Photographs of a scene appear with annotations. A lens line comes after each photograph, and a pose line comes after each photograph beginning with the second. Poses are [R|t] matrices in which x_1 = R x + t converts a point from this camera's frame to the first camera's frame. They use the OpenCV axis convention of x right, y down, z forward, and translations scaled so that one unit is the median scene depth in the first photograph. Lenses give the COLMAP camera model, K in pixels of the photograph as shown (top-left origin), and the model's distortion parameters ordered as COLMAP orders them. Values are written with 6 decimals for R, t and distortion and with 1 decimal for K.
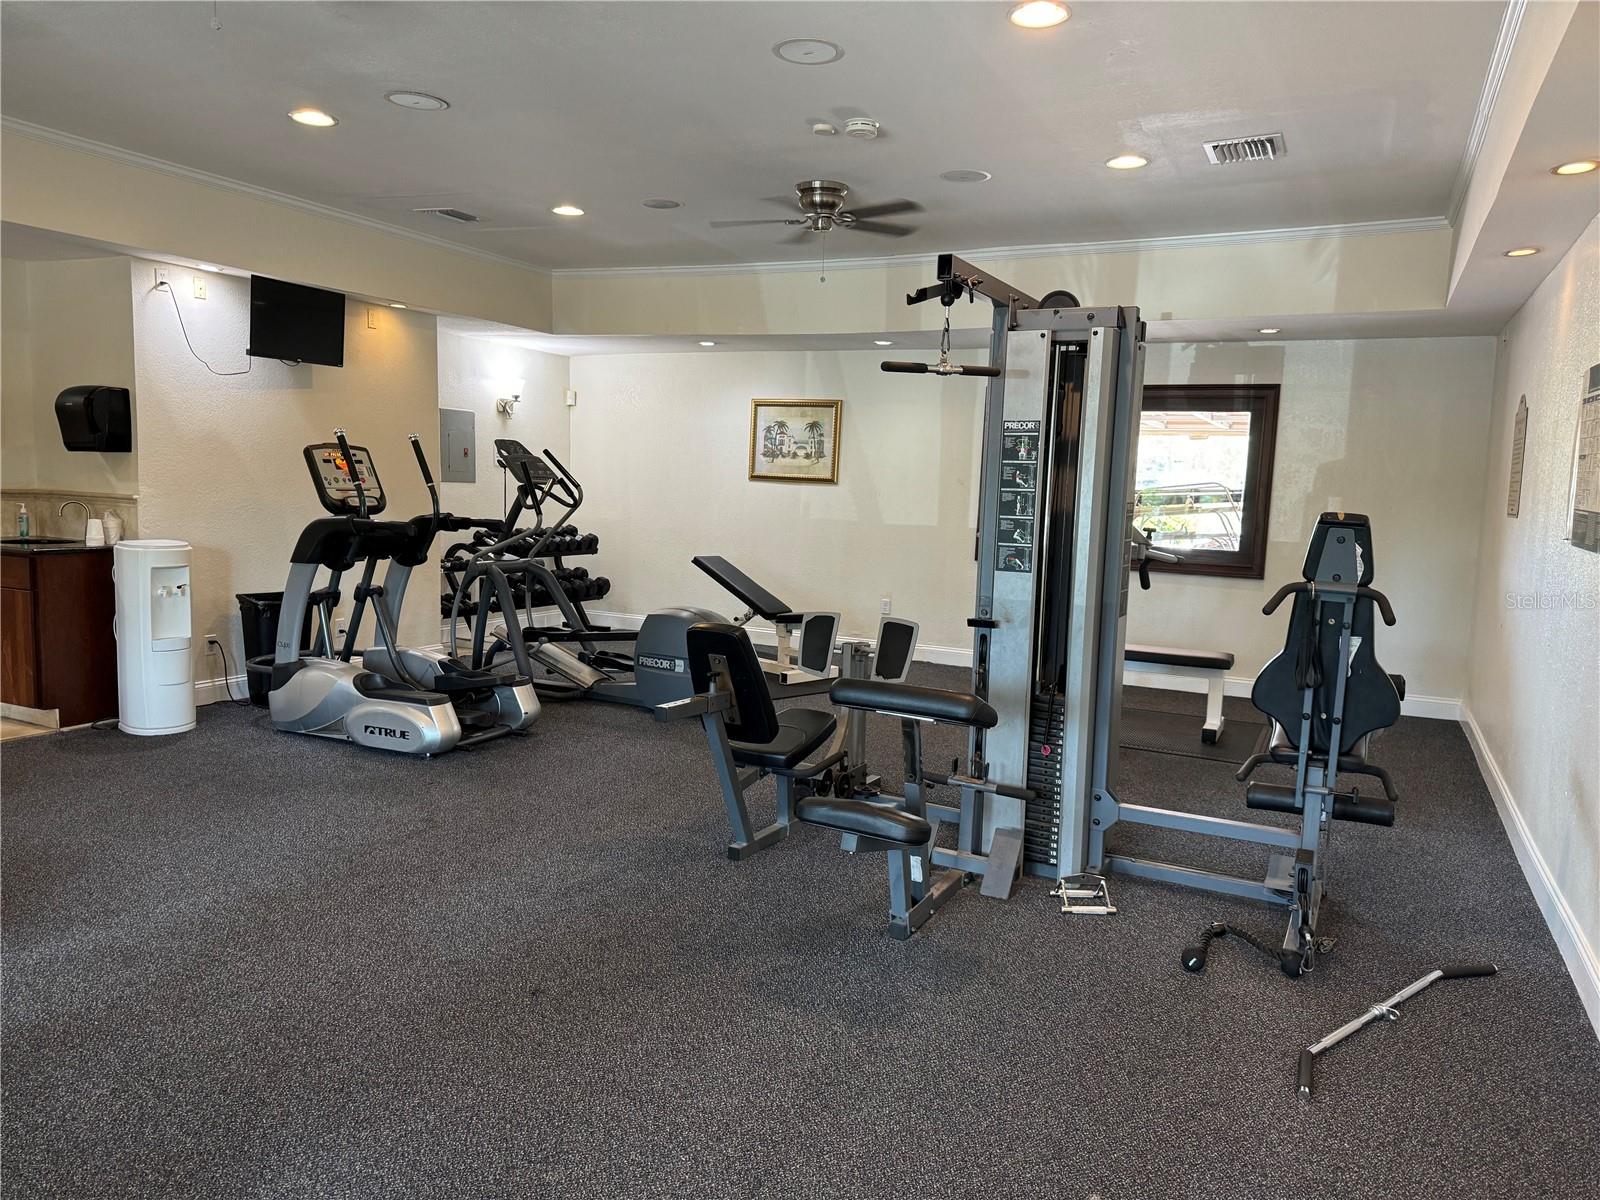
lens RADIAL K [[1110.8, 0, 800.0], [0, 1110.8, 600.0], [0, 0, 1]] dist [0.139967, -0.191557]
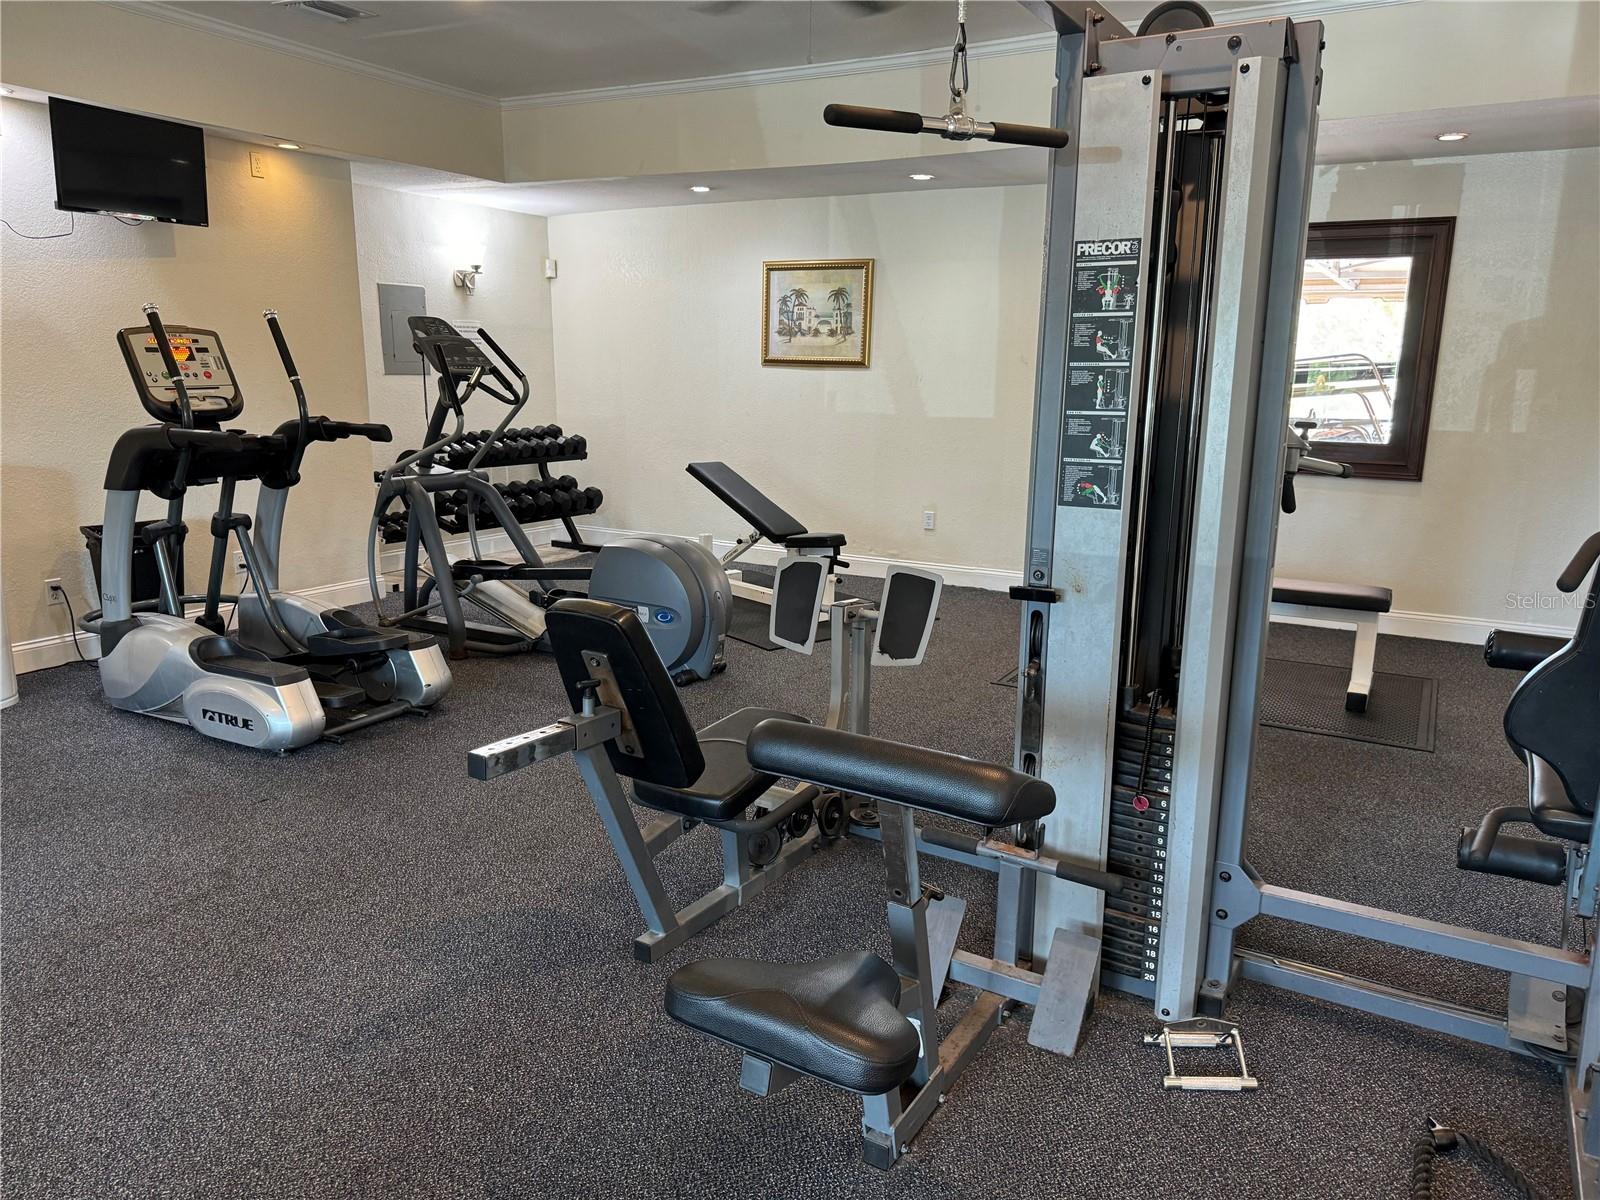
lens RADIAL K [[1125.3, 0, 798.5], [0, 1125.3, 604.8], [0, 0, 1]] dist [0.081469, -0.108590]
pose [[0.997923, -0.009119, -0.063772, 0.052739], [0.015410, 0.994982, 0.098863, -0.024435], [0.062550, -0.099640, 0.993055, 0.273546]]
